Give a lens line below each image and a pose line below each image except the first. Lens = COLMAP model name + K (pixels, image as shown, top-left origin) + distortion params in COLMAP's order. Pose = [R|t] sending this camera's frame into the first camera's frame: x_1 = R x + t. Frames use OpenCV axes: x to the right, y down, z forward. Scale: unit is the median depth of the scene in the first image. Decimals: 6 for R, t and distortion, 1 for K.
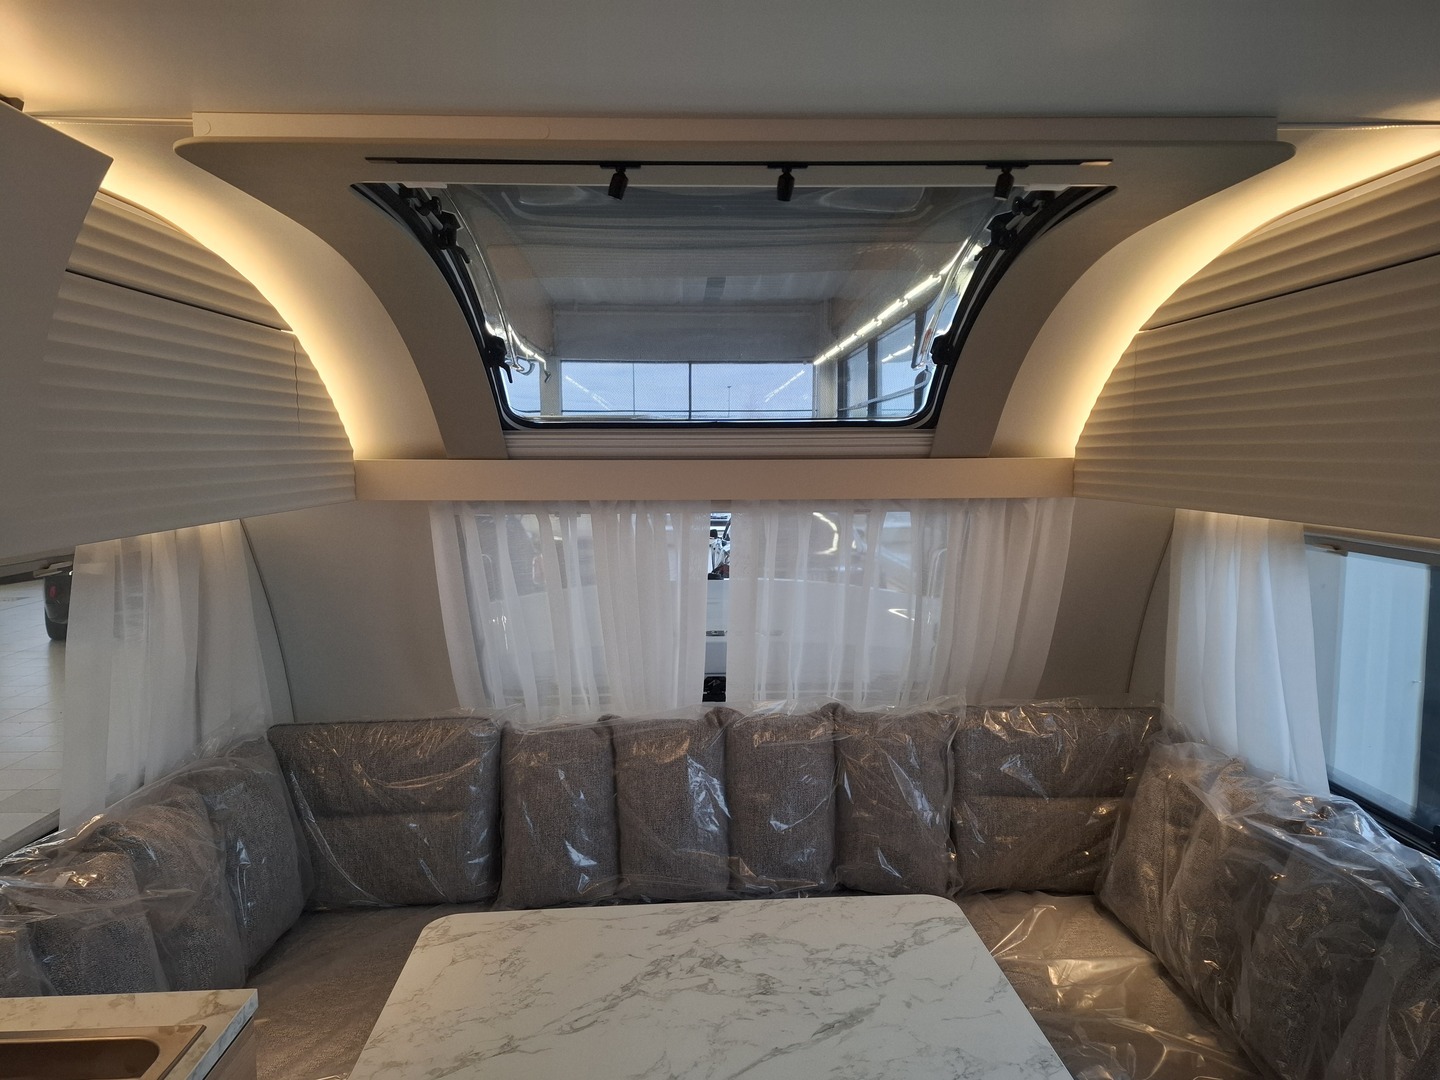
lens RADIAL K [[1008.7, 0, 726.1], [0, 1008.7, 532.8], [0, 0, 1]] dist [0.062178, -0.060648]
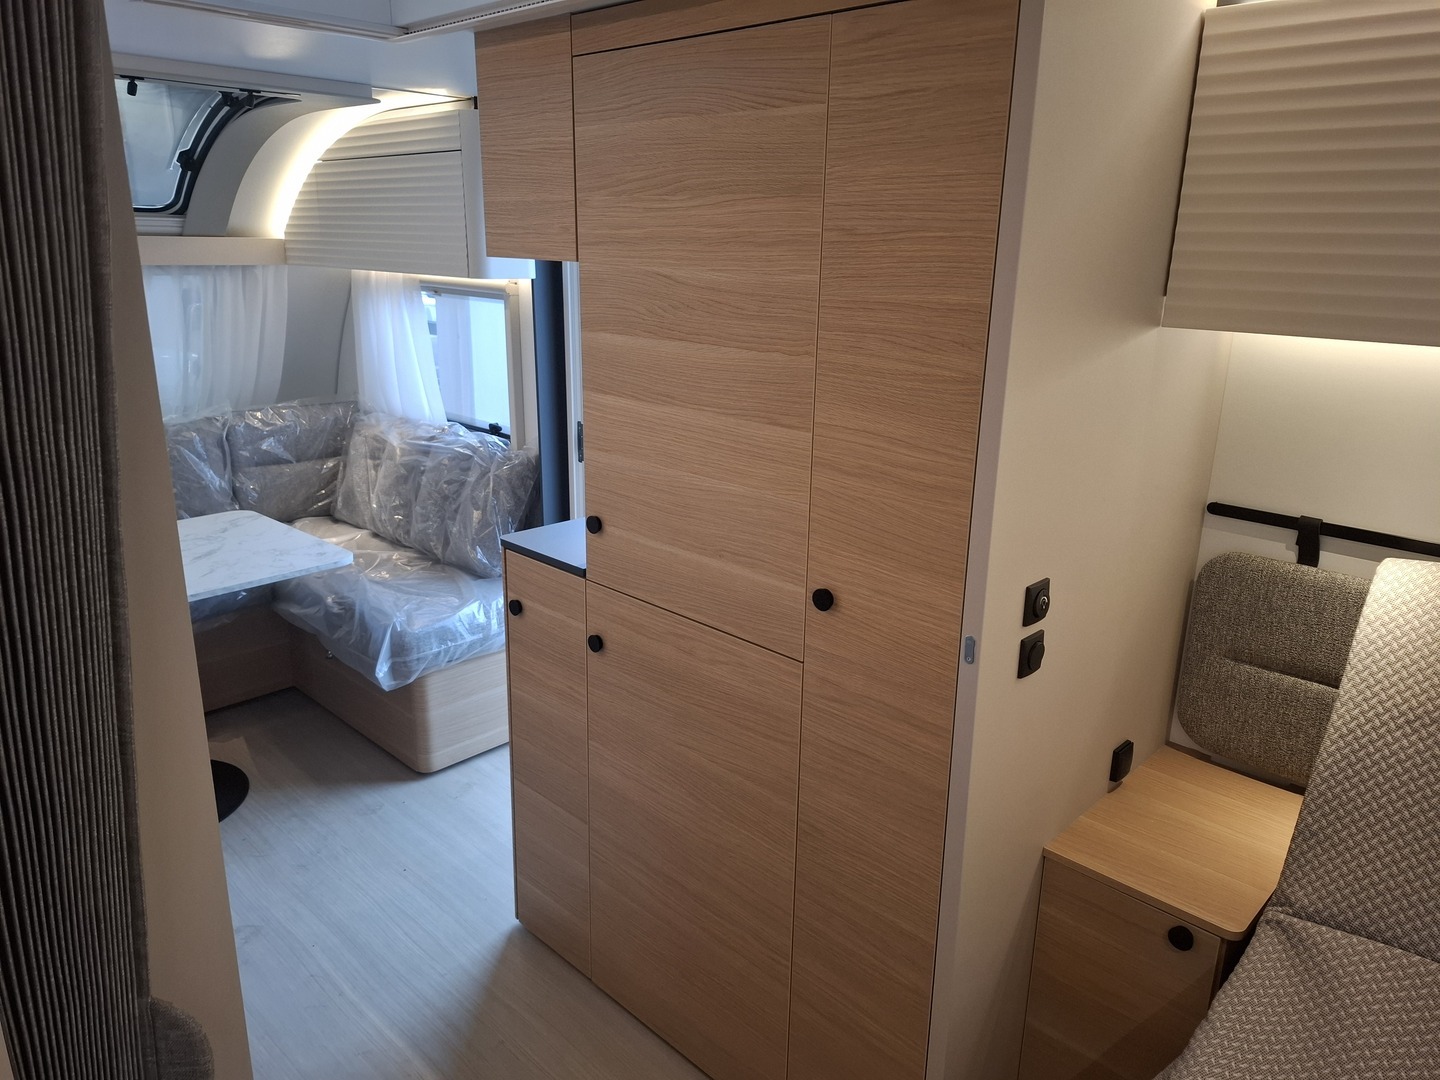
lens RADIAL K [[1008.7, 0, 726.1], [0, 1008.7, 532.8], [0, 0, 1]] dist [0.062178, -0.060648]
pose [[0.719585, -0.174835, 0.672035, -0.288942], [0.035558, 0.975793, 0.215787, 0.050183], [-0.693494, -0.131381, 0.708382, -0.611484]]
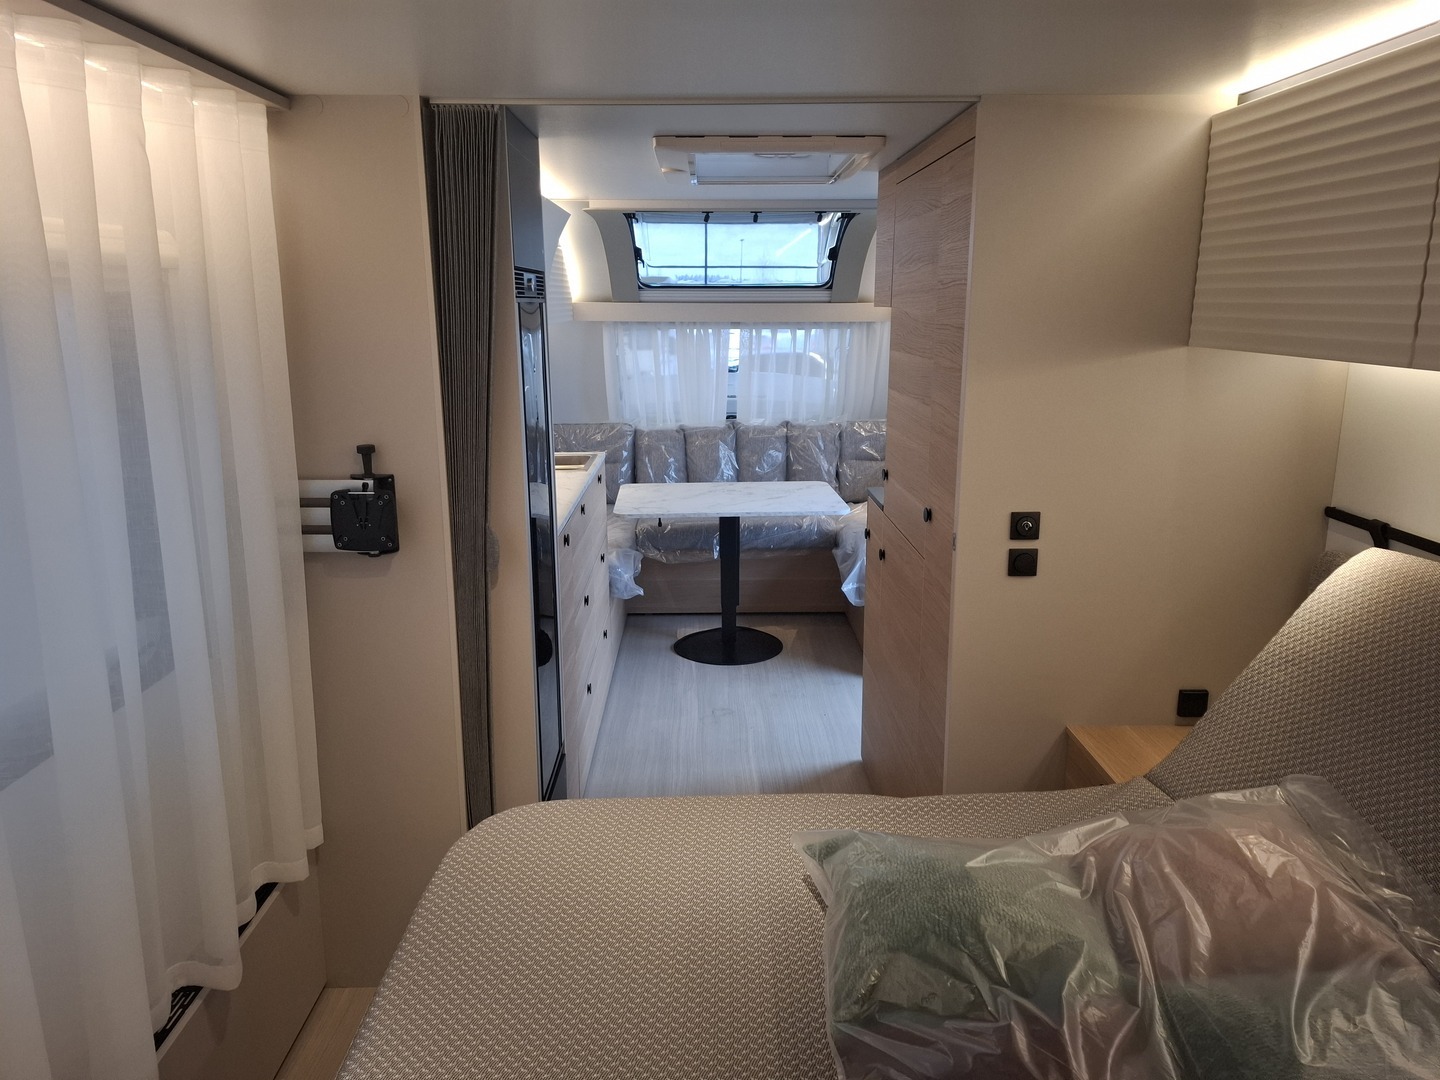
lens RADIAL K [[1008.7, 0, 726.1], [0, 1008.7, 532.8], [0, 0, 1]] dist [0.062178, -0.060648]
pose [[0.999918, 0.008363, -0.009689, 0.000125], [-0.006933, 0.990242, 0.139188, 0.113809], [0.010759, -0.139109, 0.990219, -1.228240]]
